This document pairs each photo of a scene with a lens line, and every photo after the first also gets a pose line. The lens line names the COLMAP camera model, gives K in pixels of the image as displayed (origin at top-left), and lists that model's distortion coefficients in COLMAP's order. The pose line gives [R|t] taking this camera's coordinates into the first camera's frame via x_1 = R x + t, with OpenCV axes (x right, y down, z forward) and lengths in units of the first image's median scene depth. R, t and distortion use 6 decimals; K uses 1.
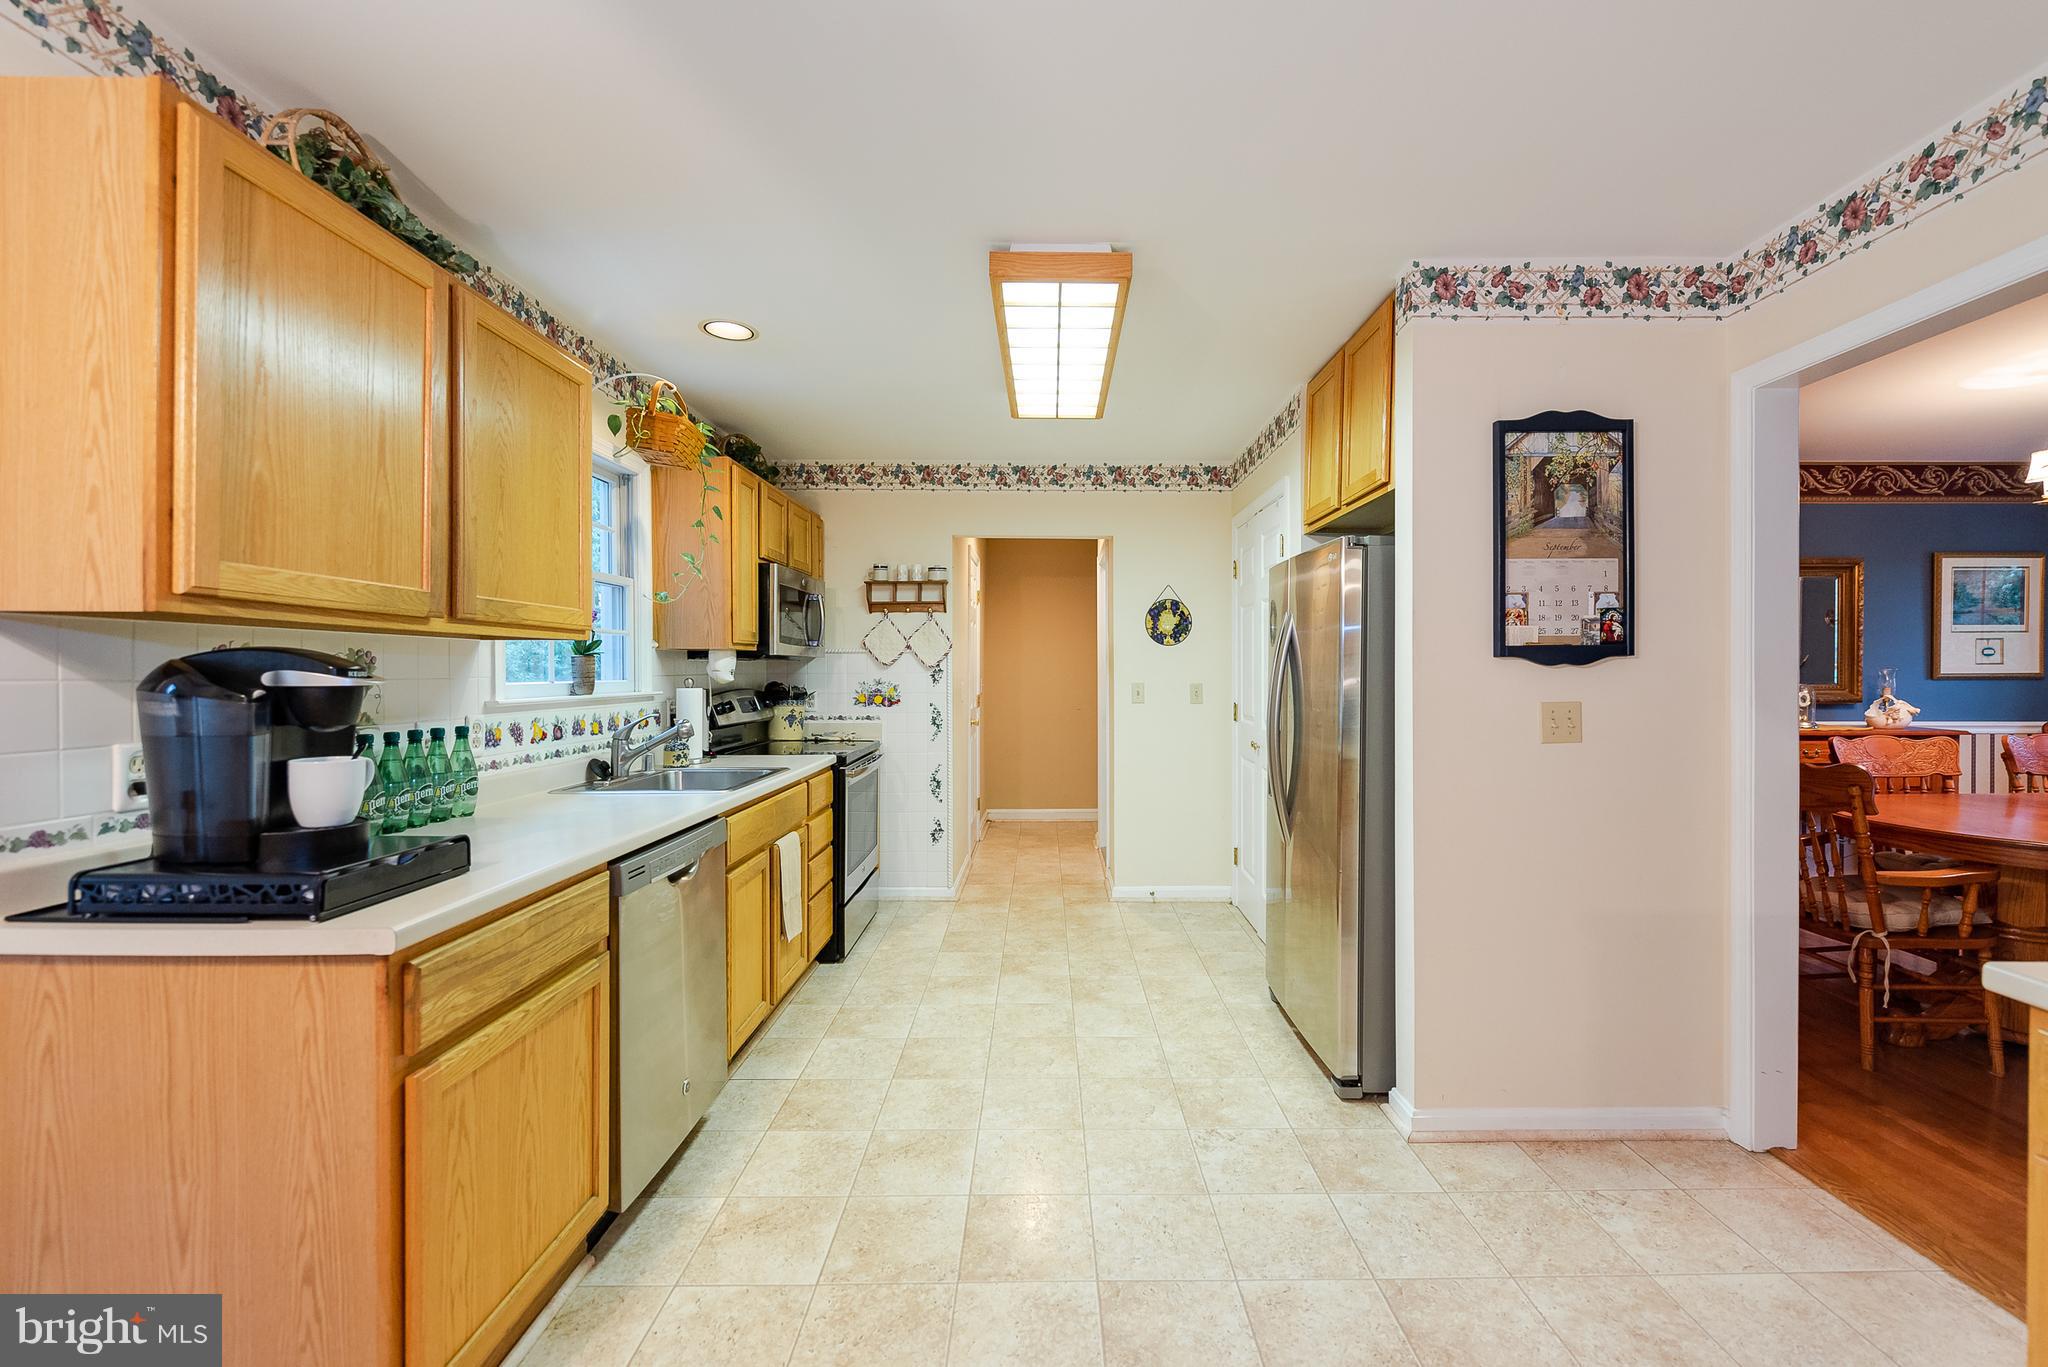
lens RADIAL K [[823.6, 0, 1018.8], [0, 823.6, 680.8], [0, 0, 1]] dist [0.004998, -0.001855]
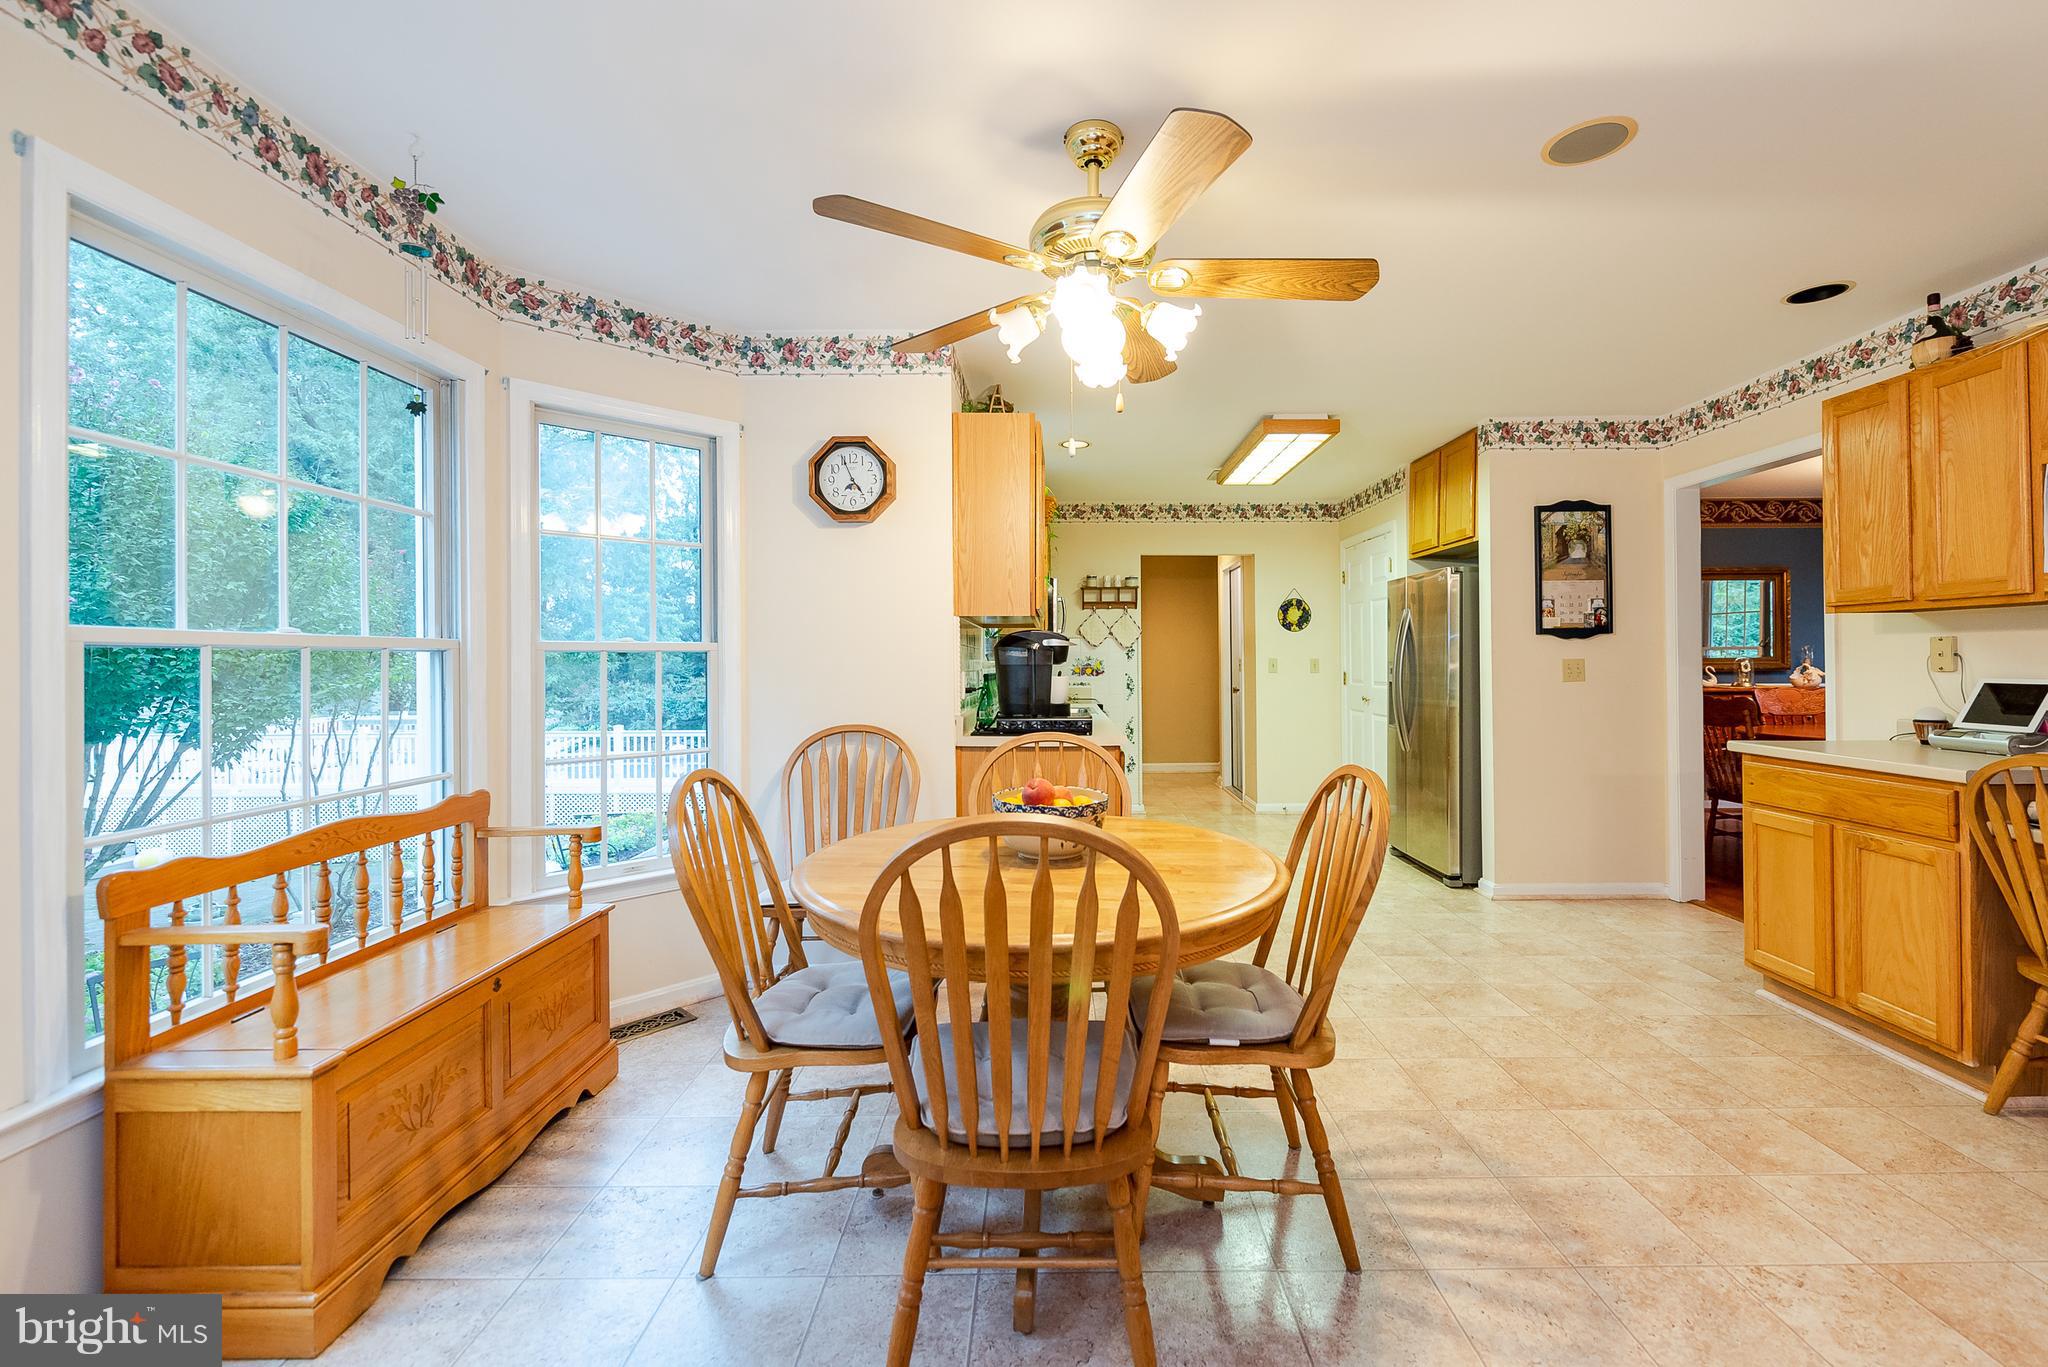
lens RADIAL K [[823.6, 0, 1030.2], [0, 823.6, 663.1], [0, 0, 1]] dist [0.004998, -0.001855]
pose [[0.999975, -0.004855, -0.005129, -0.399634], [0.004802, 0.999935, -0.010322, 0.035590], [0.005179, 0.010297, 0.999934, -0.621282]]
